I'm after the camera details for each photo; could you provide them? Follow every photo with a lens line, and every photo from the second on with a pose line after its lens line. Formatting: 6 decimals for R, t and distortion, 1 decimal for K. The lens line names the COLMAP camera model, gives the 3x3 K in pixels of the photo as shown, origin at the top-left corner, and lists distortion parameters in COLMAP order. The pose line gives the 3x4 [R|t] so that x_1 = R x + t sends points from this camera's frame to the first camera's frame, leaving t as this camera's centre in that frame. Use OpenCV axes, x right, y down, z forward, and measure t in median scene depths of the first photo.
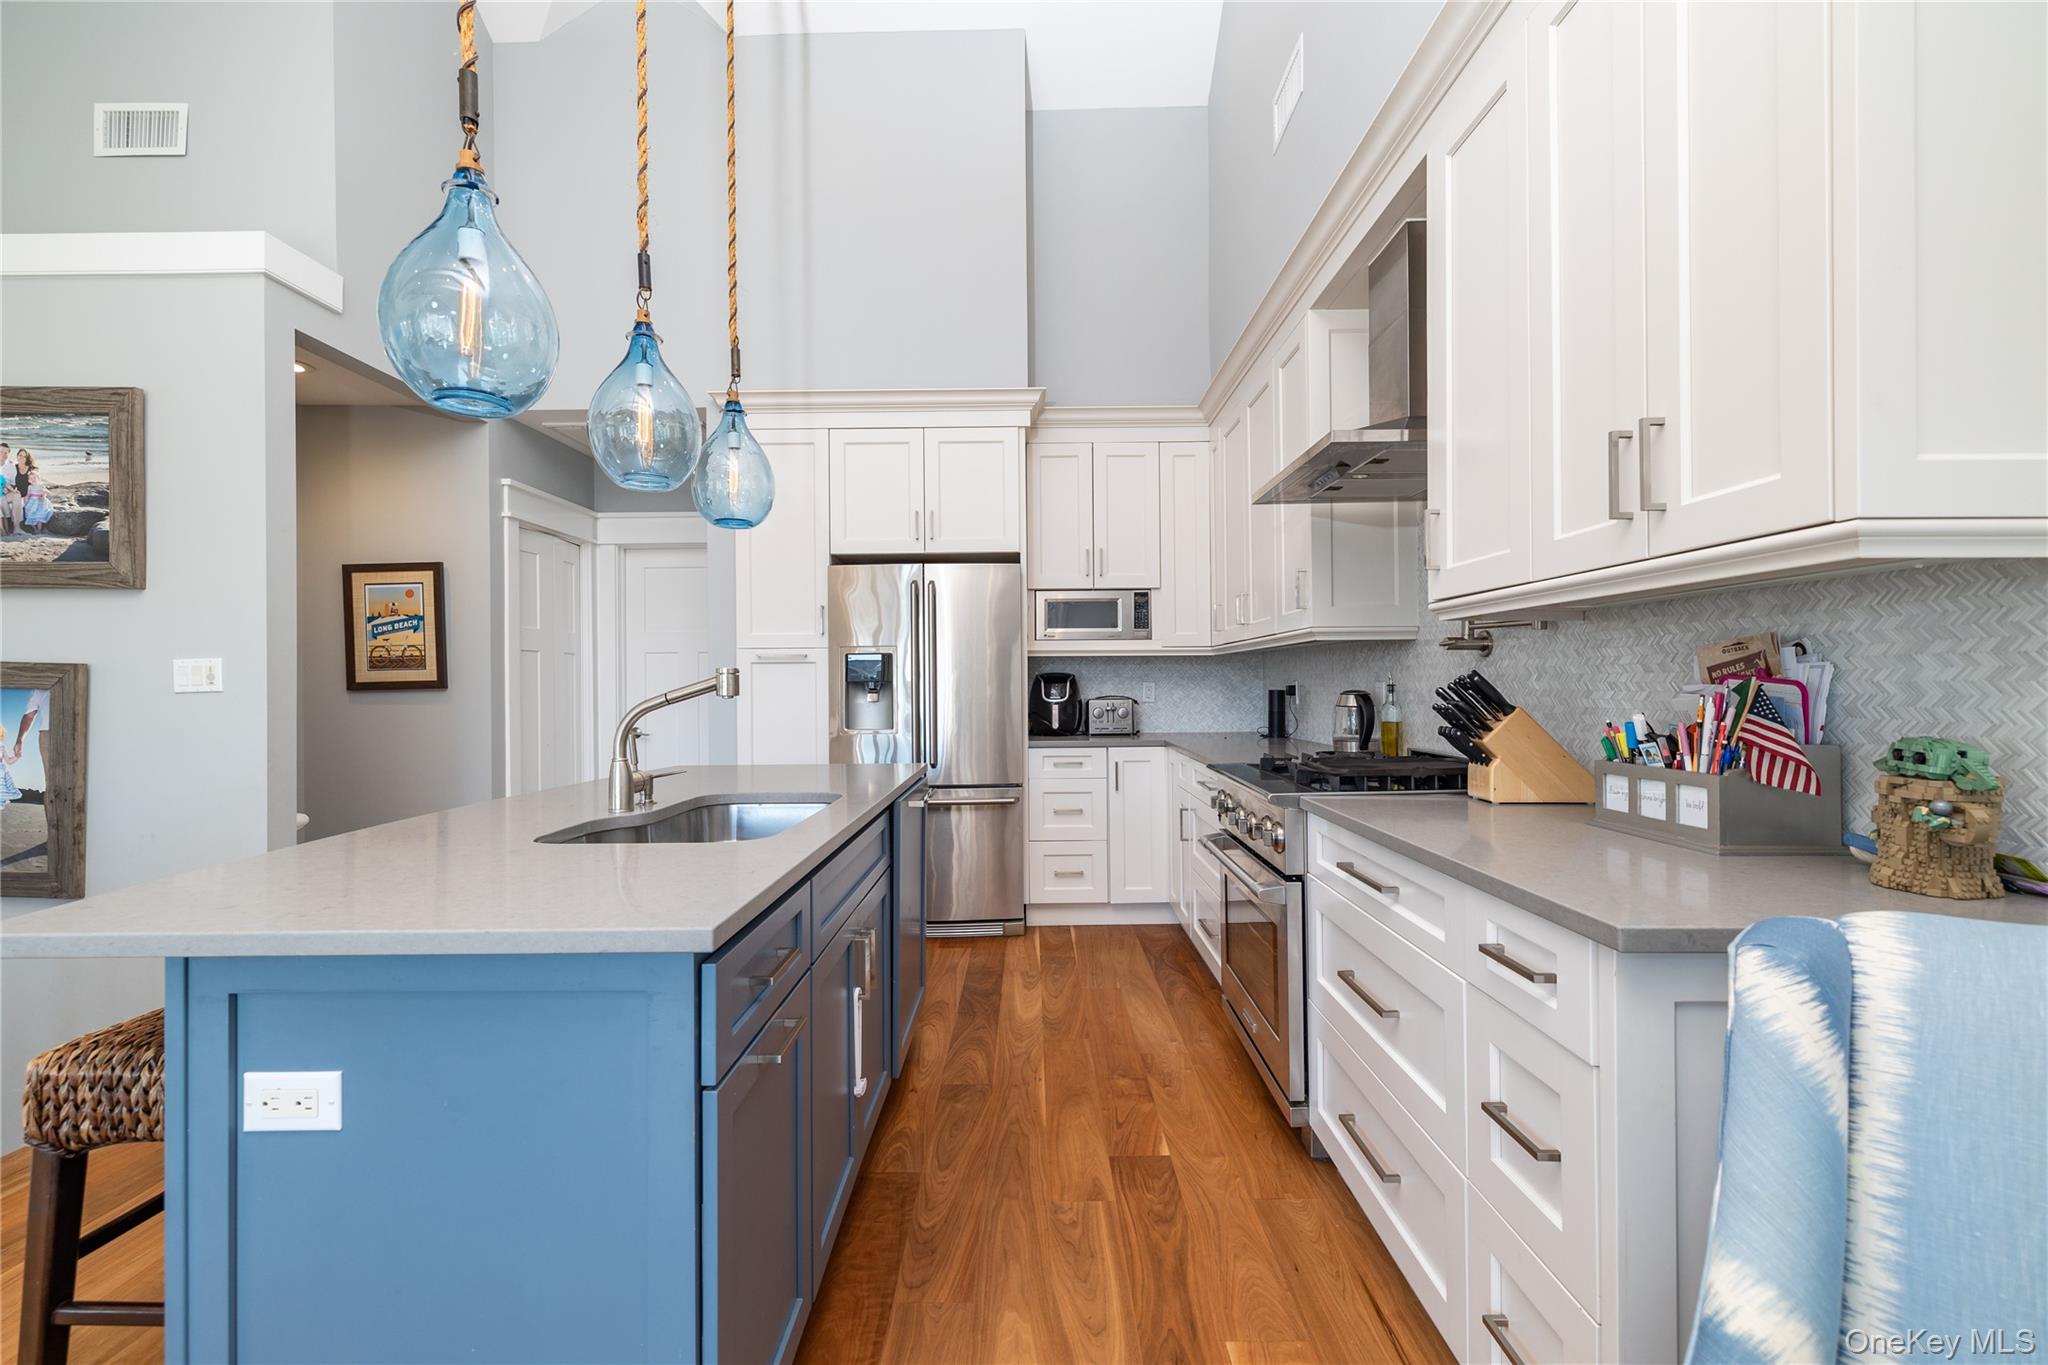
lens RADIAL K [[860.9, 0, 1026.5], [0, 860.9, 678.0], [0, 0, 1]] dist [-0.000351, 0.000759]
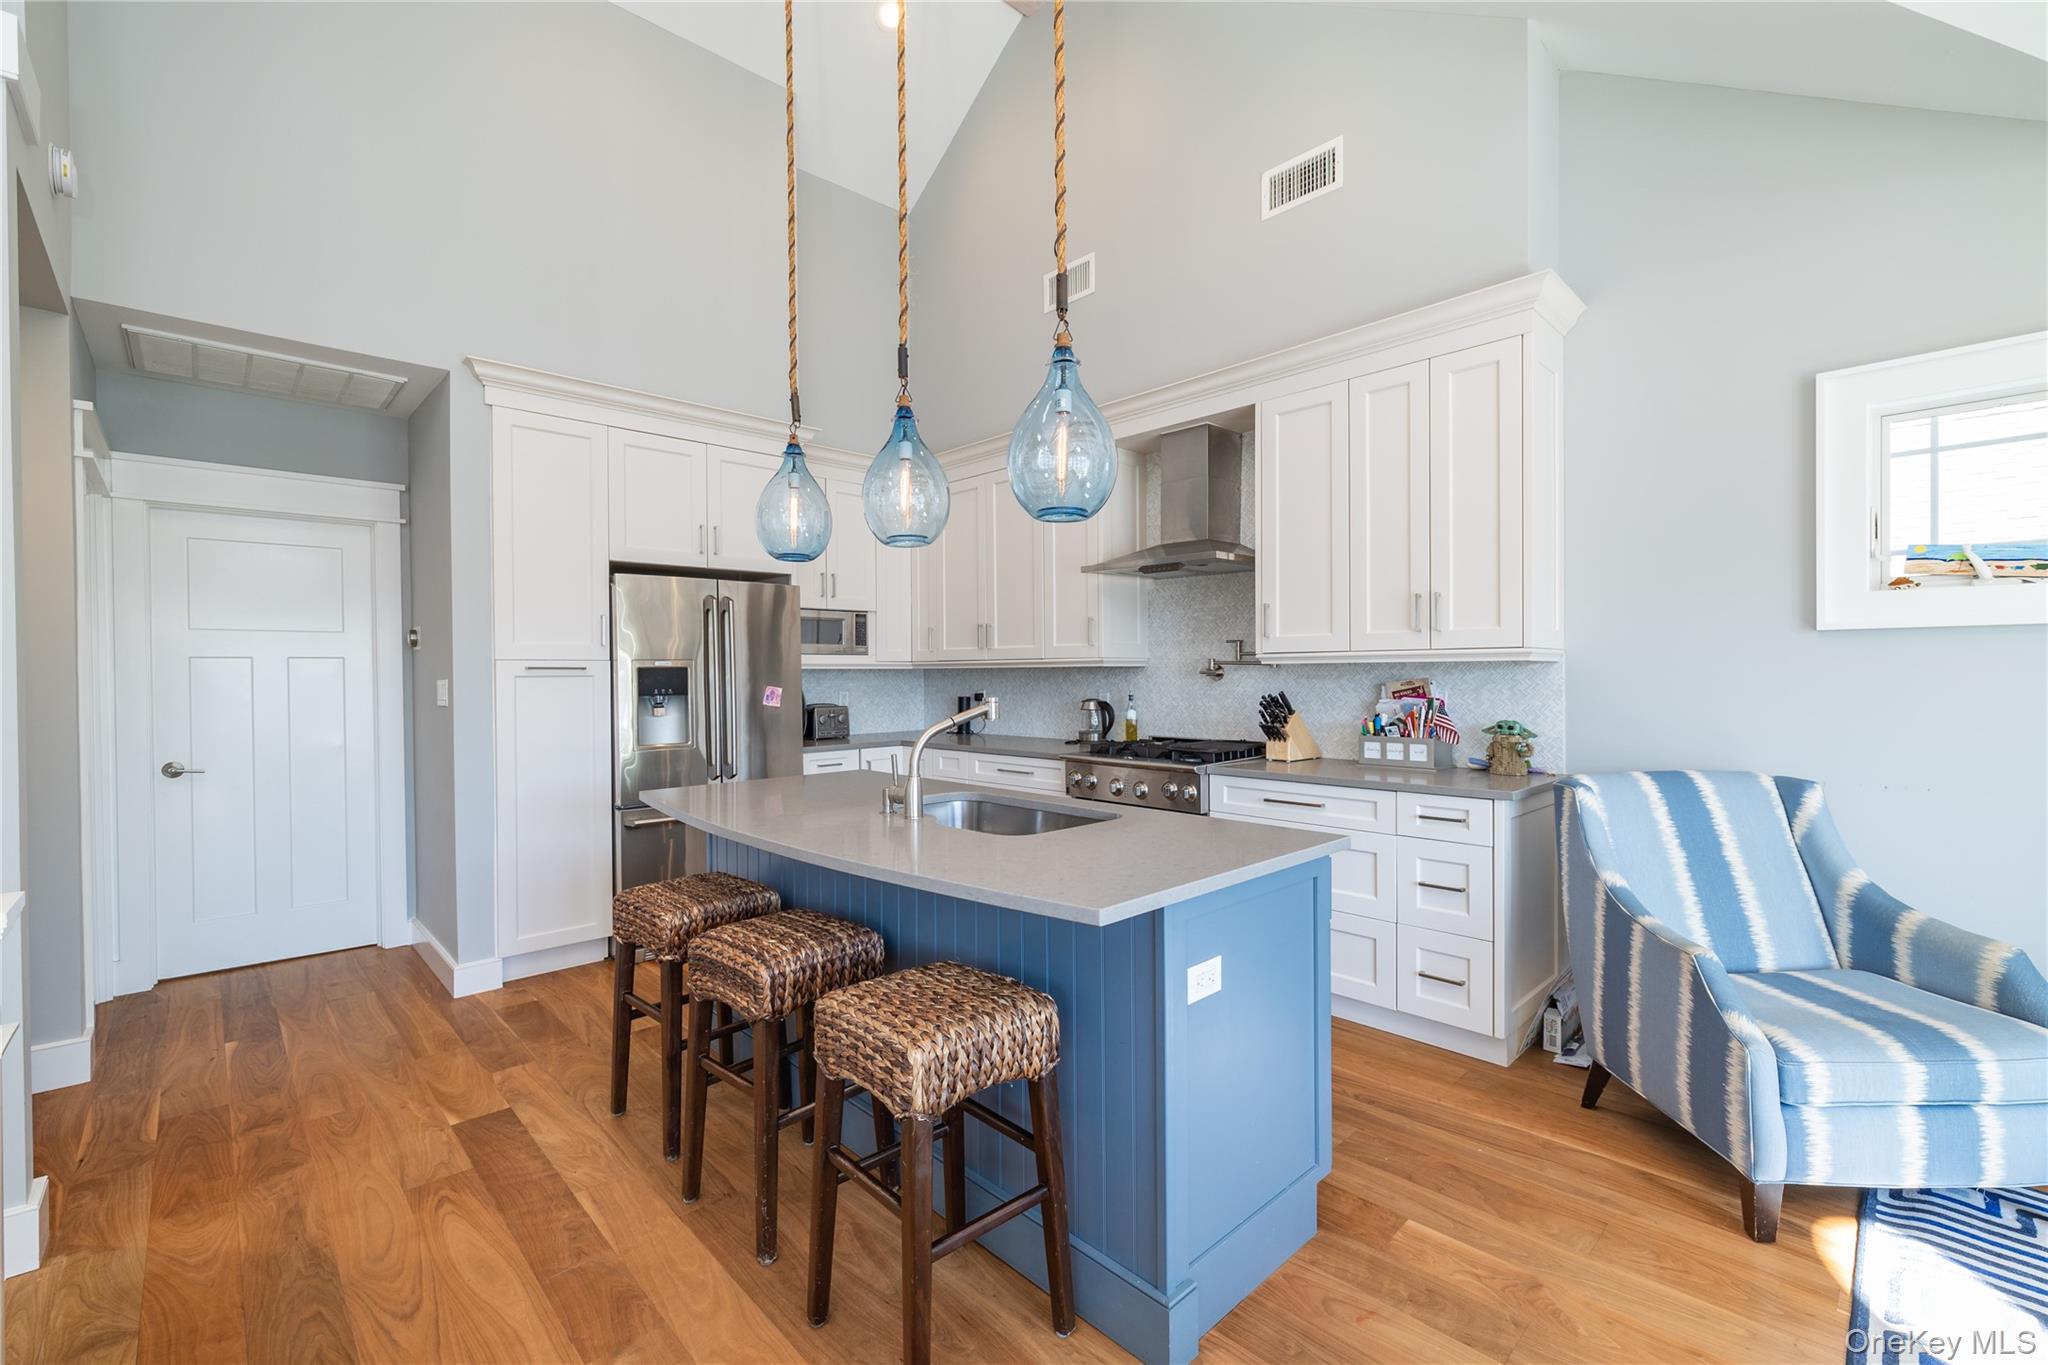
lens RADIAL K [[860.9, 0, 1026.5], [0, 860.9, 678.0], [0, 0, 1]] dist [-0.000351, 0.000759]
pose [[0.721730, -0.003049, 0.692168, -0.936285], [-0.001357, 0.999982, 0.005819, -0.038646], [-0.692173, -0.005139, 0.721713, 0.023863]]
